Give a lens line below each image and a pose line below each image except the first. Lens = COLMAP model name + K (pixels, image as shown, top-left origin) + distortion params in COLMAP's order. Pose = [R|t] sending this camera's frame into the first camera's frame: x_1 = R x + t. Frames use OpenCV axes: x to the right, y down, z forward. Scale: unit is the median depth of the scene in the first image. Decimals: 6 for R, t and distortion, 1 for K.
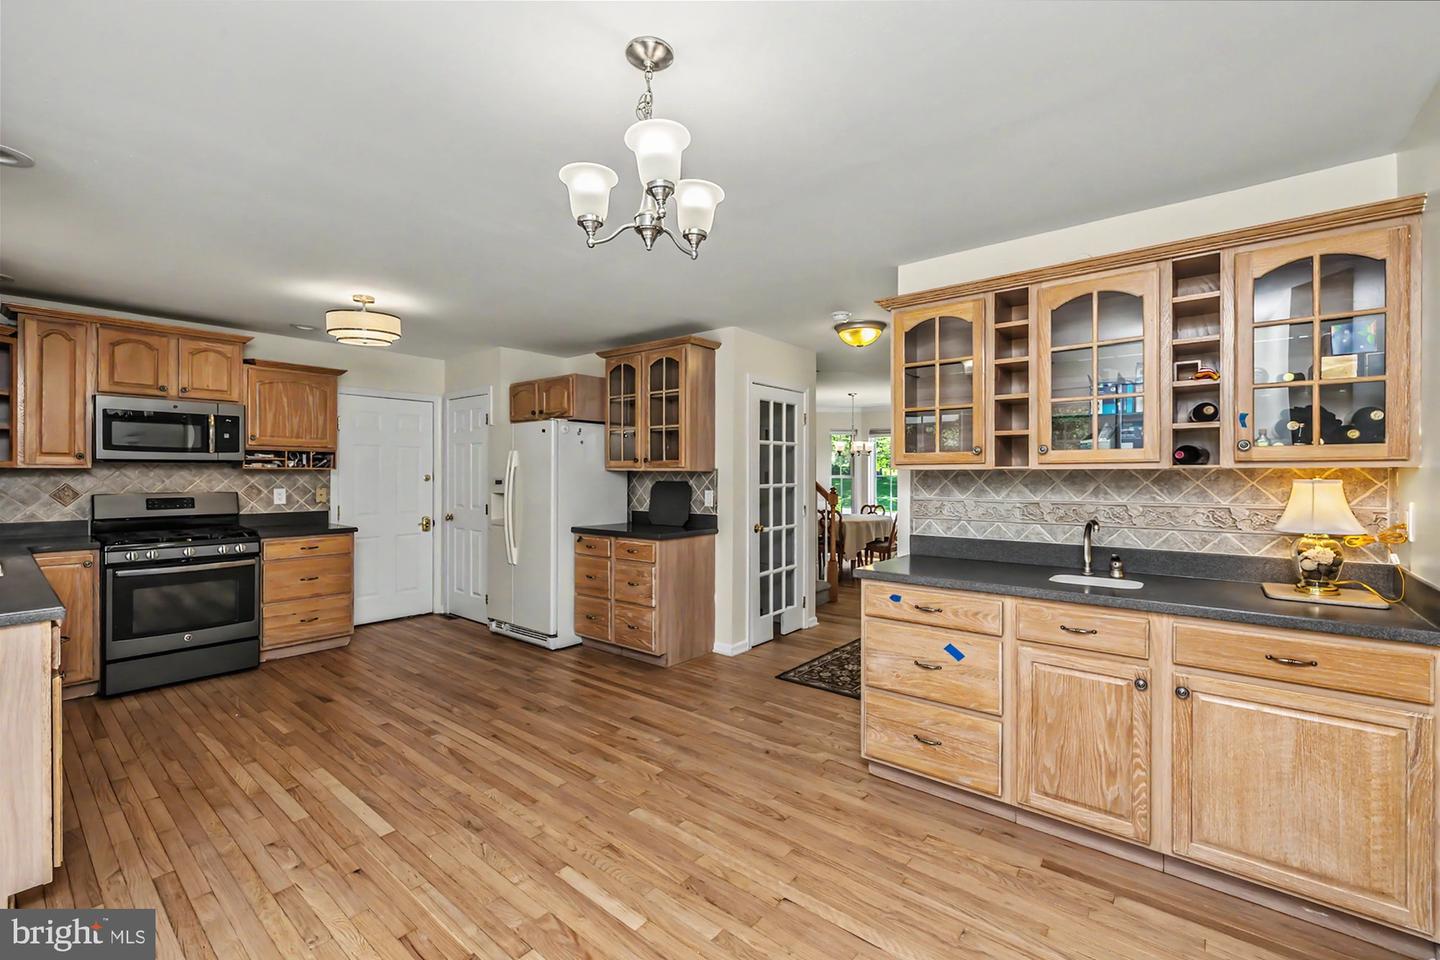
lens RADIAL K [[614.0, 0, 717.5], [0, 614.0, 467.0], [0, 0, 1]] dist [-0.001297, -0.000374]
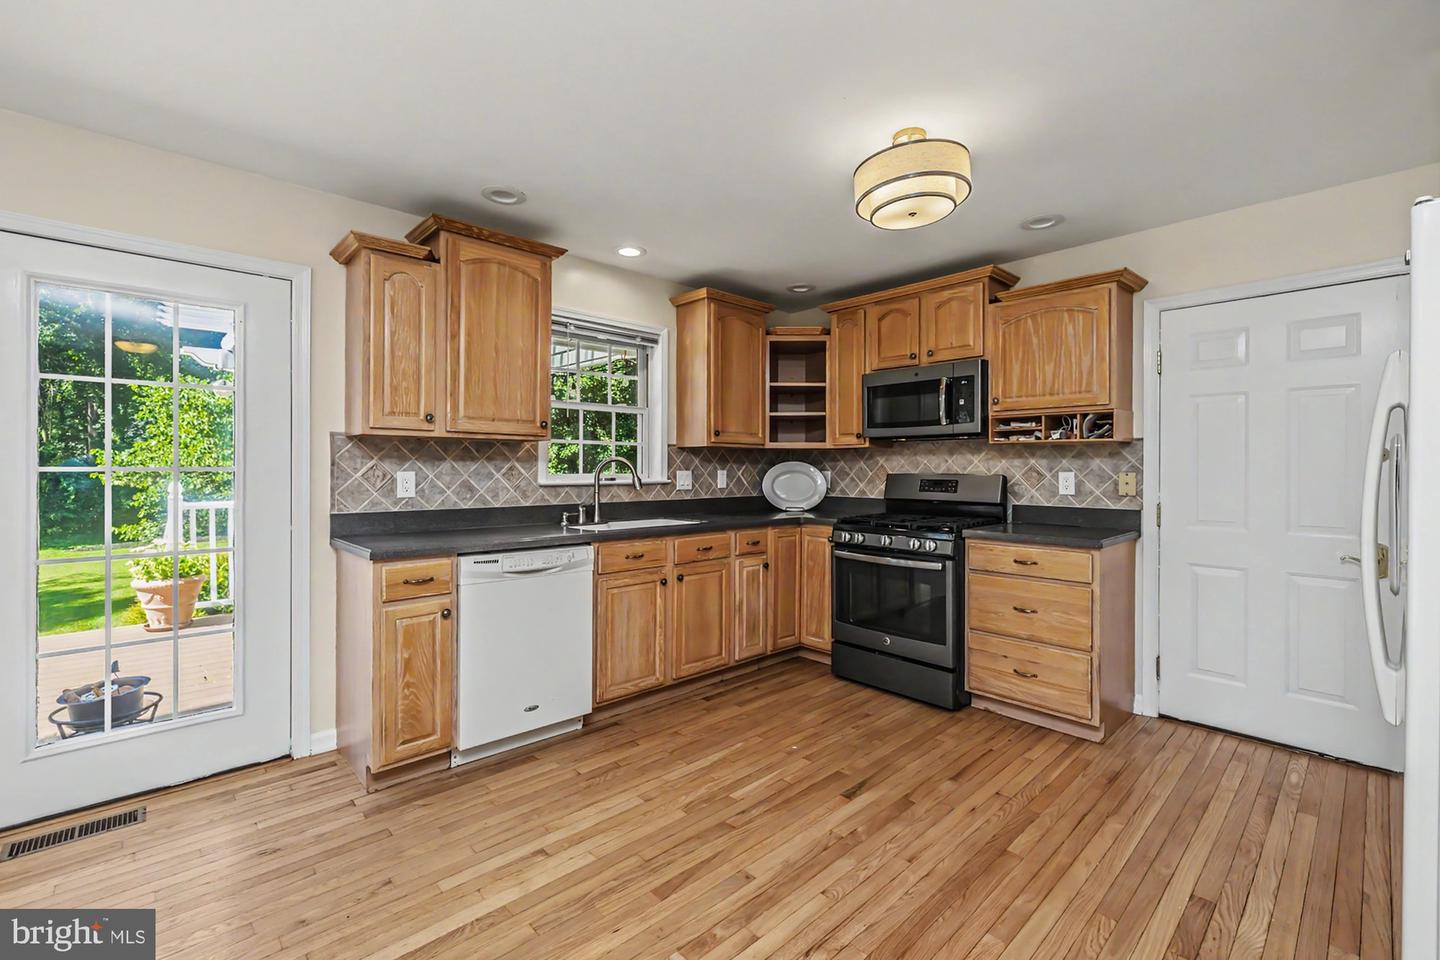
lens RADIAL K [[614.0, 0, 717.5], [0, 614.0, 467.0], [0, 0, 1]] dist [-0.001297, -0.000374]
pose [[-0.130807, 0.002678, -0.991404, 0.019734], [0.009943, 0.999950, 0.001389, 0.028220], [0.991358, -0.009676, -0.130827, 0.799830]]
